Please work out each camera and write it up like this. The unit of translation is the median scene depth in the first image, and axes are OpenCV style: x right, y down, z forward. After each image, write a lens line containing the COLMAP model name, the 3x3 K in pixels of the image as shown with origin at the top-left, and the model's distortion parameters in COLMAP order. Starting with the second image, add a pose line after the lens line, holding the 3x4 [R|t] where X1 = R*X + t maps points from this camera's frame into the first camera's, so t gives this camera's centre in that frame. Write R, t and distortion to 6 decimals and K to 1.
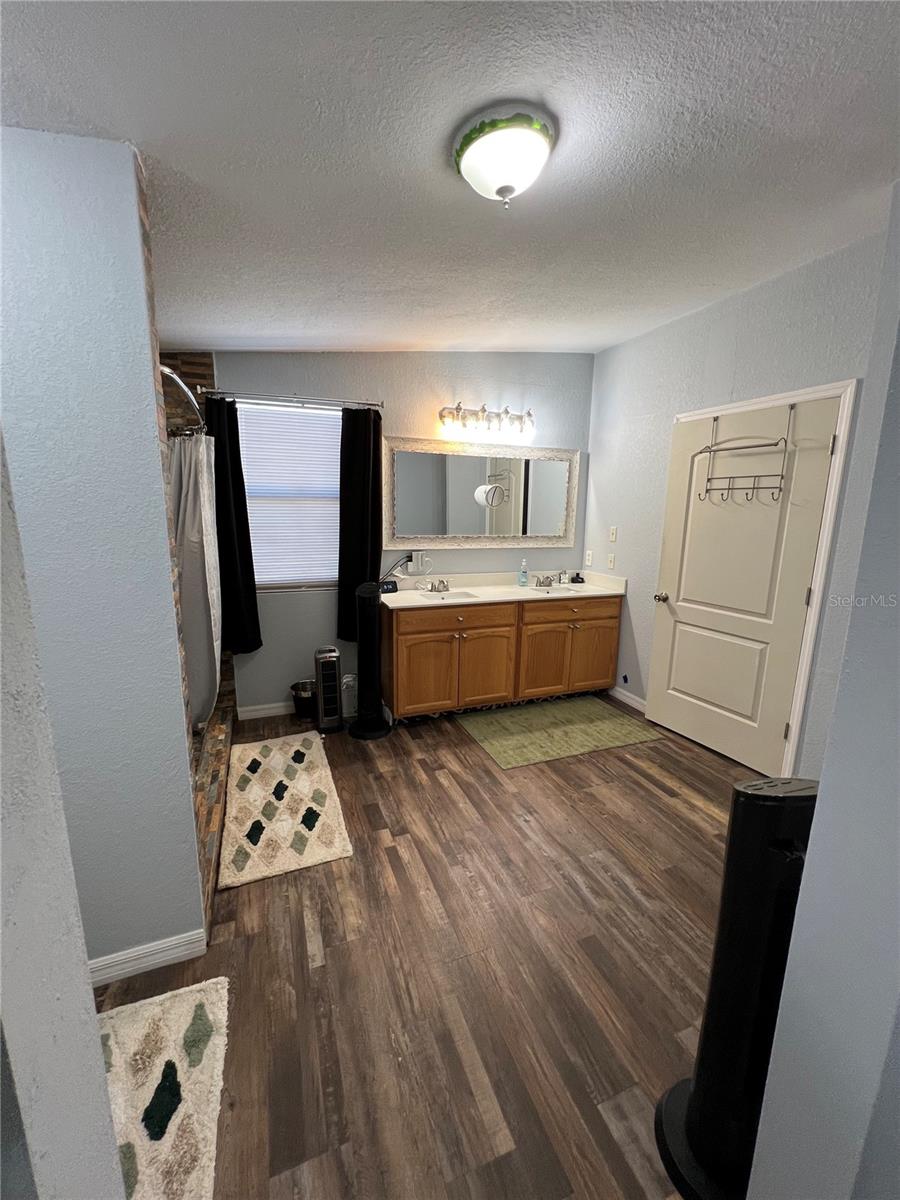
lens RADIAL K [[487.0, 0, 450.0], [0, 487.0, 600.0], [0, 0, 1]] dist [-0.001326, -0.000429]
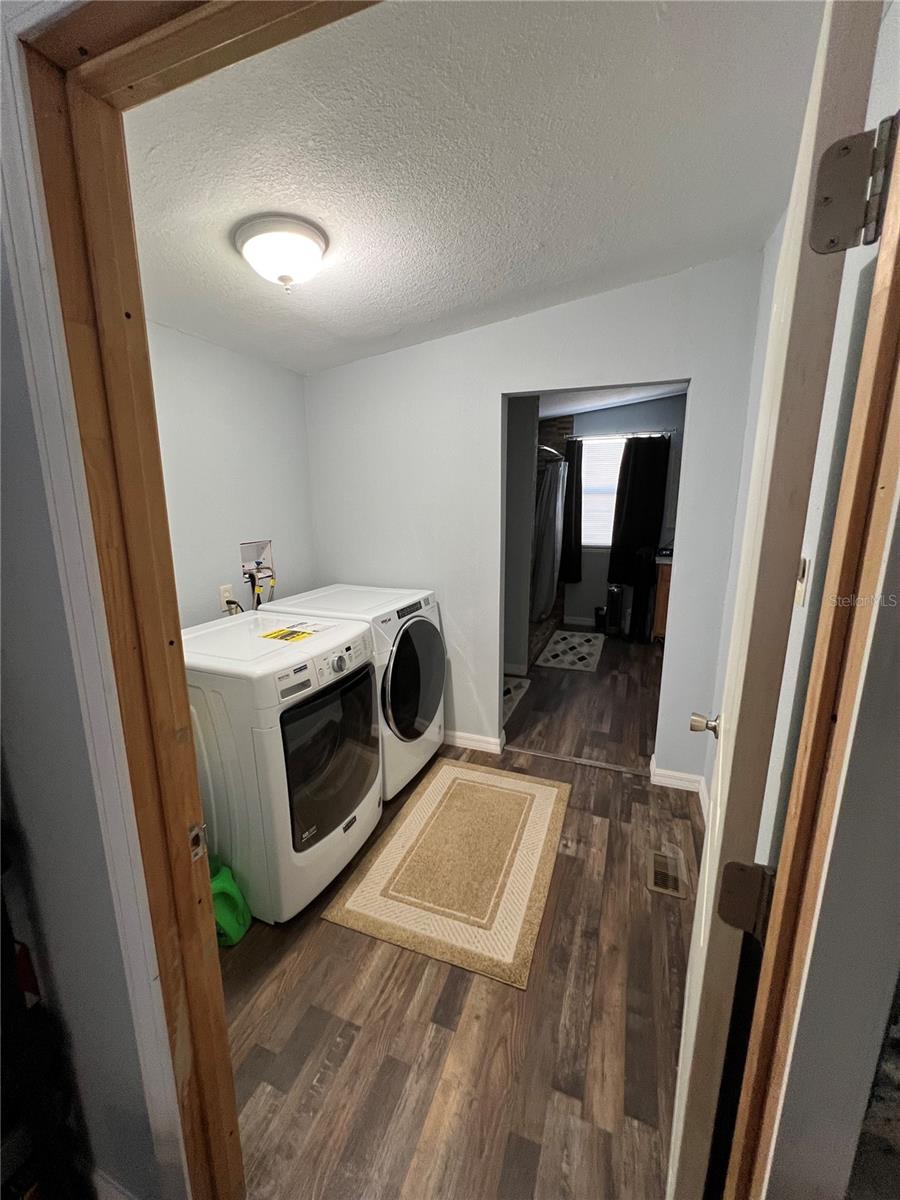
lens RADIAL K [[487.0, 0, 450.0], [0, 487.0, 600.0], [0, 0, 1]] dist [-0.001326, -0.000429]
pose [[0.738074, 0.127072, -0.662646, 0.545599], [-0.117193, 0.991321, 0.059568, 0.149014], [0.664464, 0.033692, 0.746560, -0.762762]]
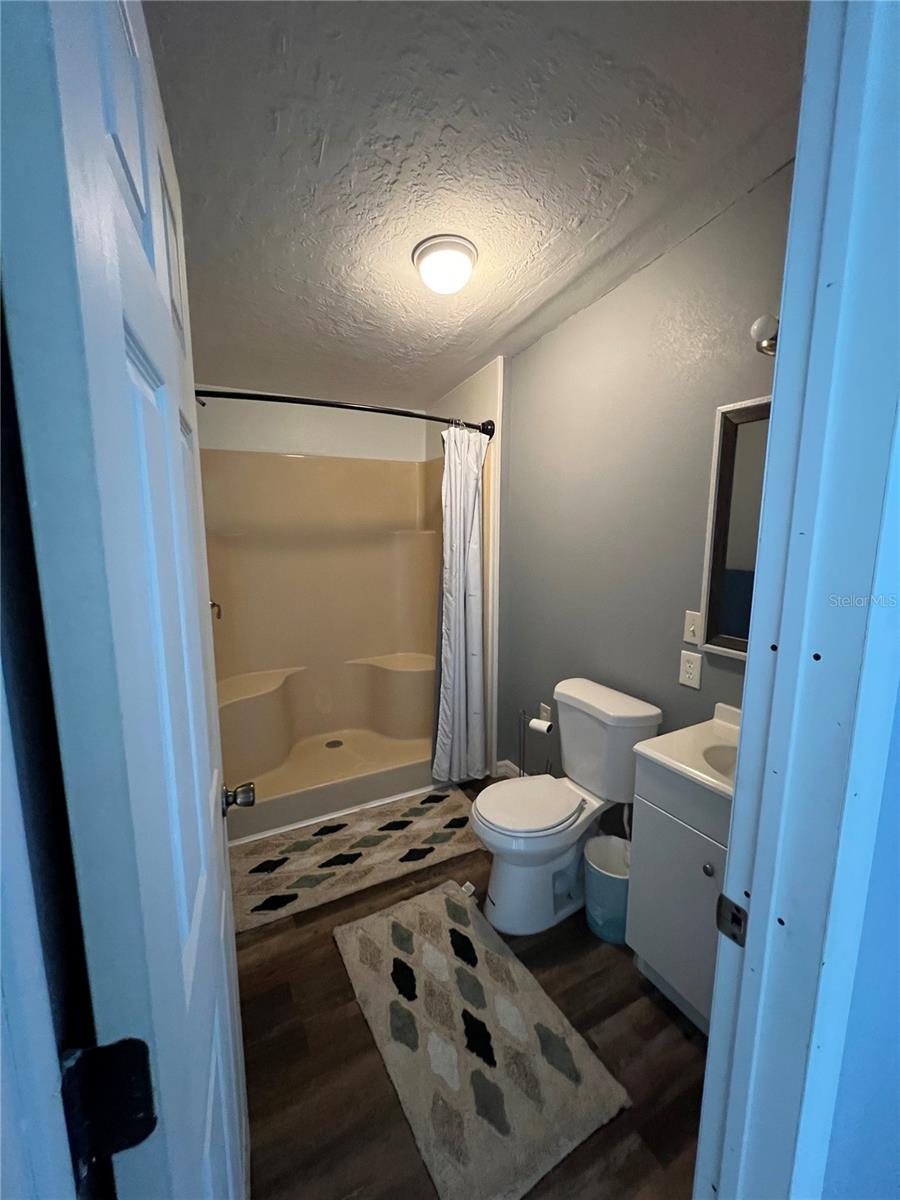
lens RADIAL K [[487.0, 0, 450.0], [0, 487.0, 600.0], [0, 0, 1]] dist [-0.001326, -0.000429]
pose [[-0.990492, 0.004251, -0.137503, -0.239910], [-0.042074, 0.942267, 0.332209, -0.288745], [0.130976, 0.334836, -0.933129, 1.377222]]
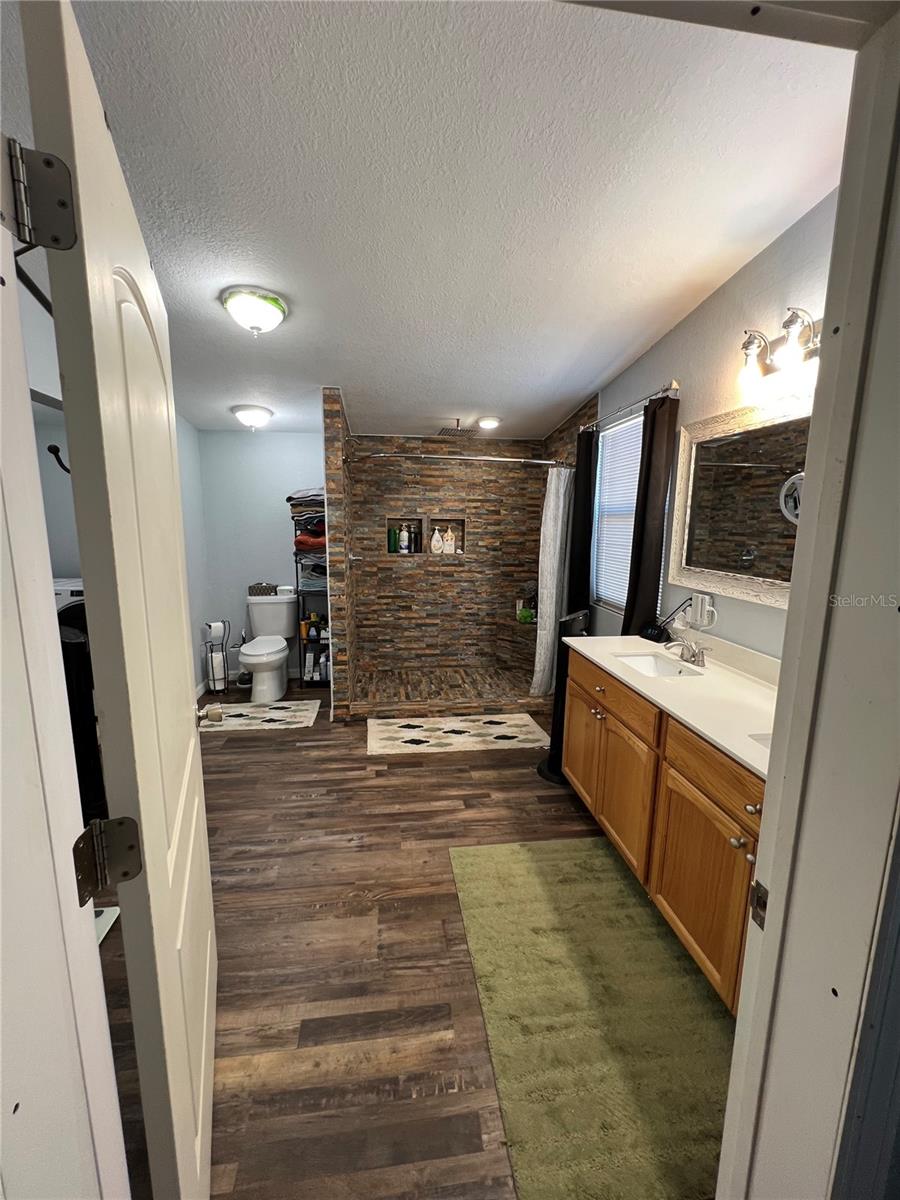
lens RADIAL K [[476.8, 0, 441.1], [0, 476.8, 604.3], [0, 0, 1]] dist [-0.002587, -0.000069]
pose [[-0.245064, 0.152753, -0.957397, 0.885043], [-0.198180, 0.958765, 0.203700, -0.211583], [0.949035, 0.239657, -0.204687, 1.165611]]
